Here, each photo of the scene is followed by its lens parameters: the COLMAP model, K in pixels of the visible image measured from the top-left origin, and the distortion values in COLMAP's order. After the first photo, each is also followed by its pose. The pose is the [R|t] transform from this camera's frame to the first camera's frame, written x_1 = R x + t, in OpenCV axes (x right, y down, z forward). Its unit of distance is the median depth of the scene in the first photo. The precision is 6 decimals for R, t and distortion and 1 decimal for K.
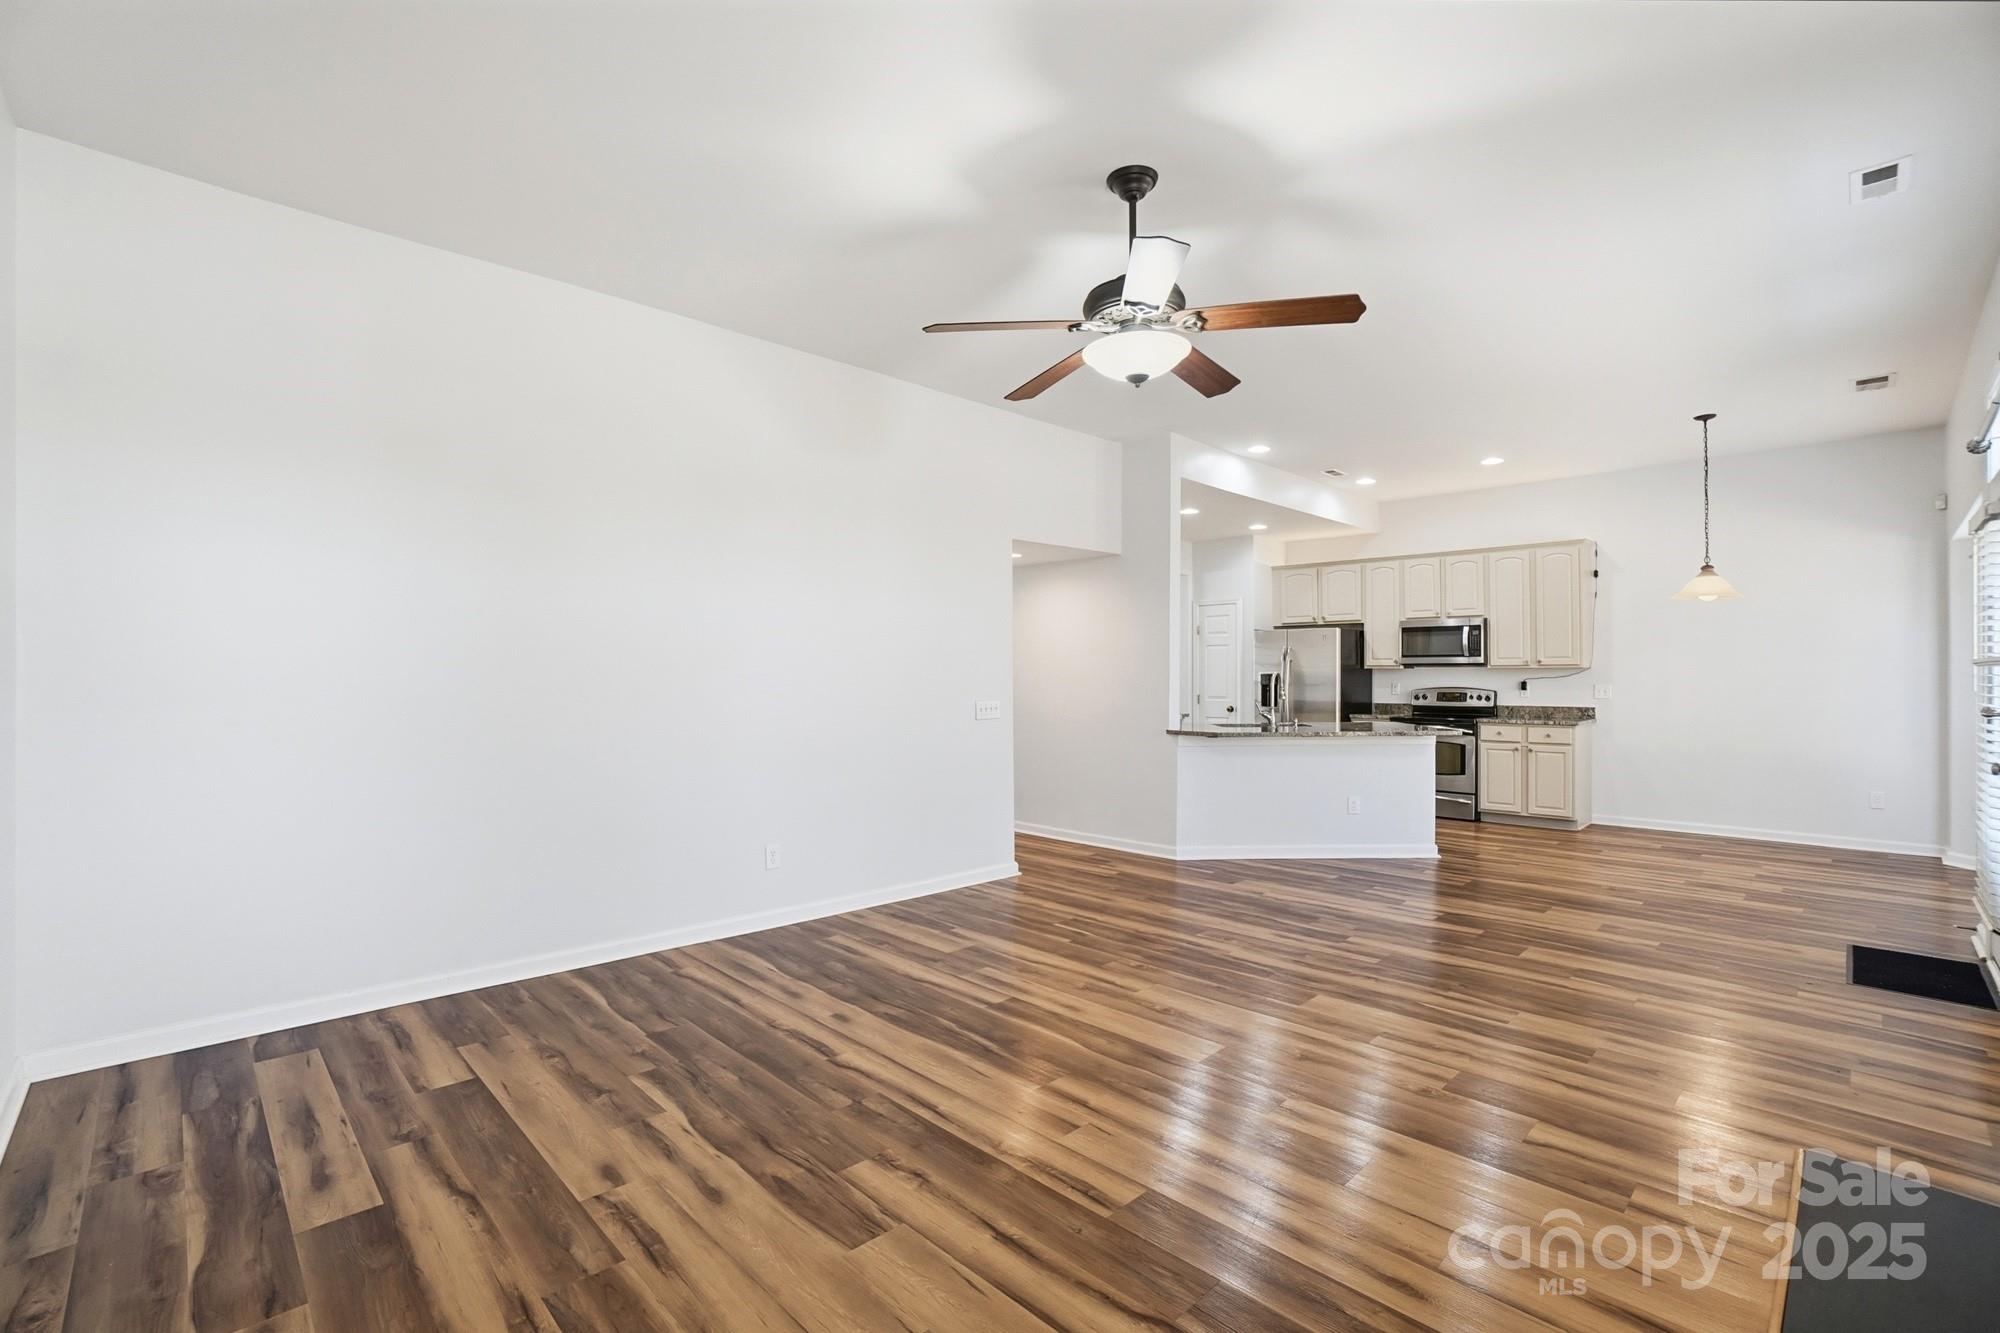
lens RADIAL K [[896.3, 0, 987.2], [0, 896.3, 667.4], [0, 0, 1]] dist [-0.055882, 0.021258]
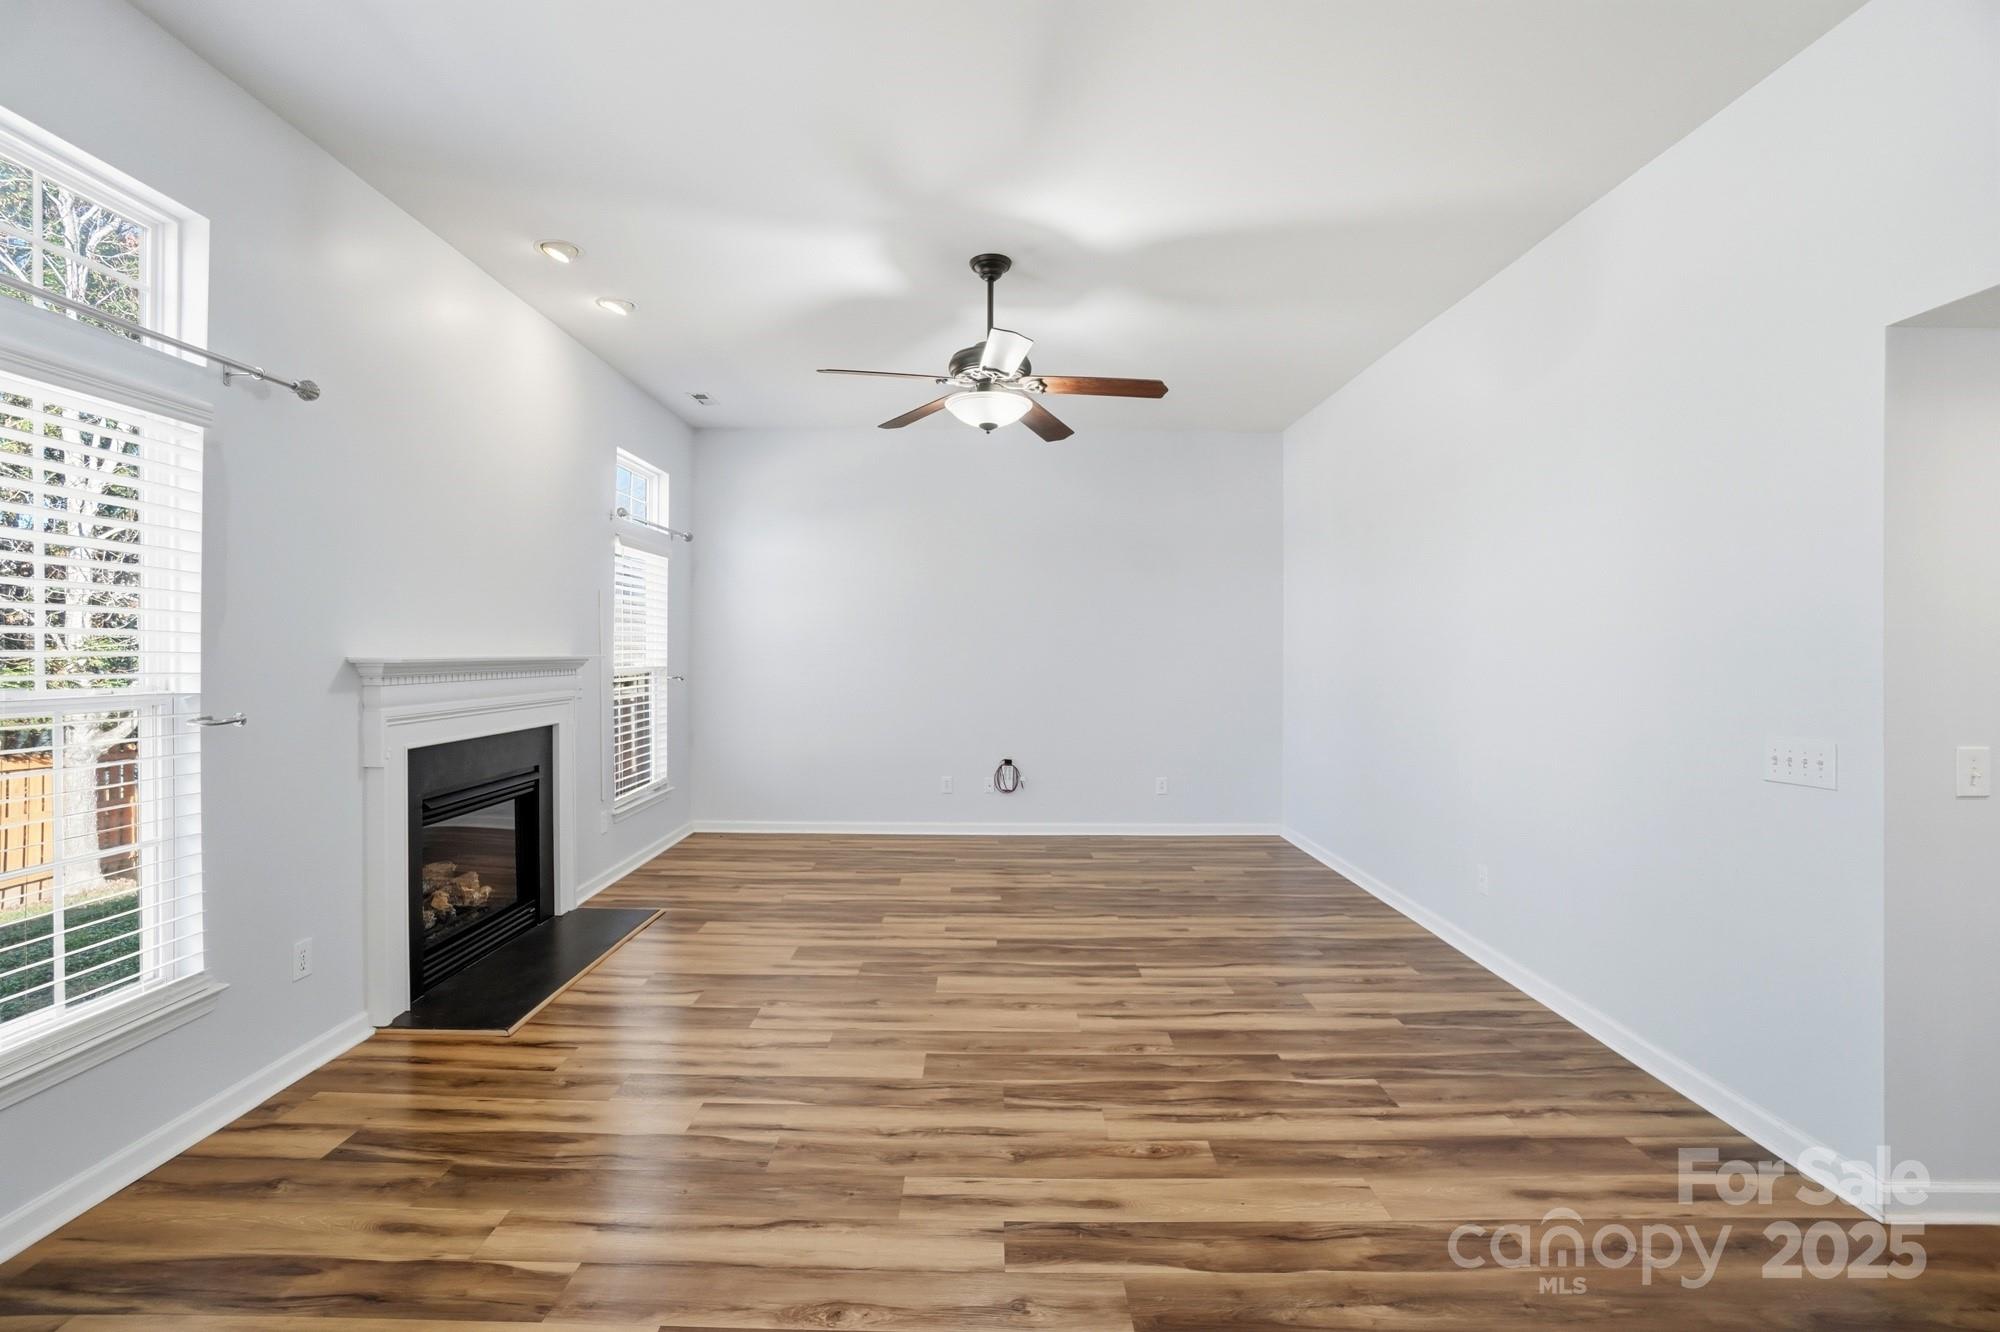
lens RADIAL K [[896.3, 0, 987.2], [0, 896.3, 666.9], [0, 0, 1]] dist [-0.055882, 0.021258]
pose [[-0.699018, 0.008141, -0.715058, 0.869027], [-0.001821, 0.999912, 0.013164, -0.007756], [0.715102, 0.010504, -0.698941, 1.537366]]
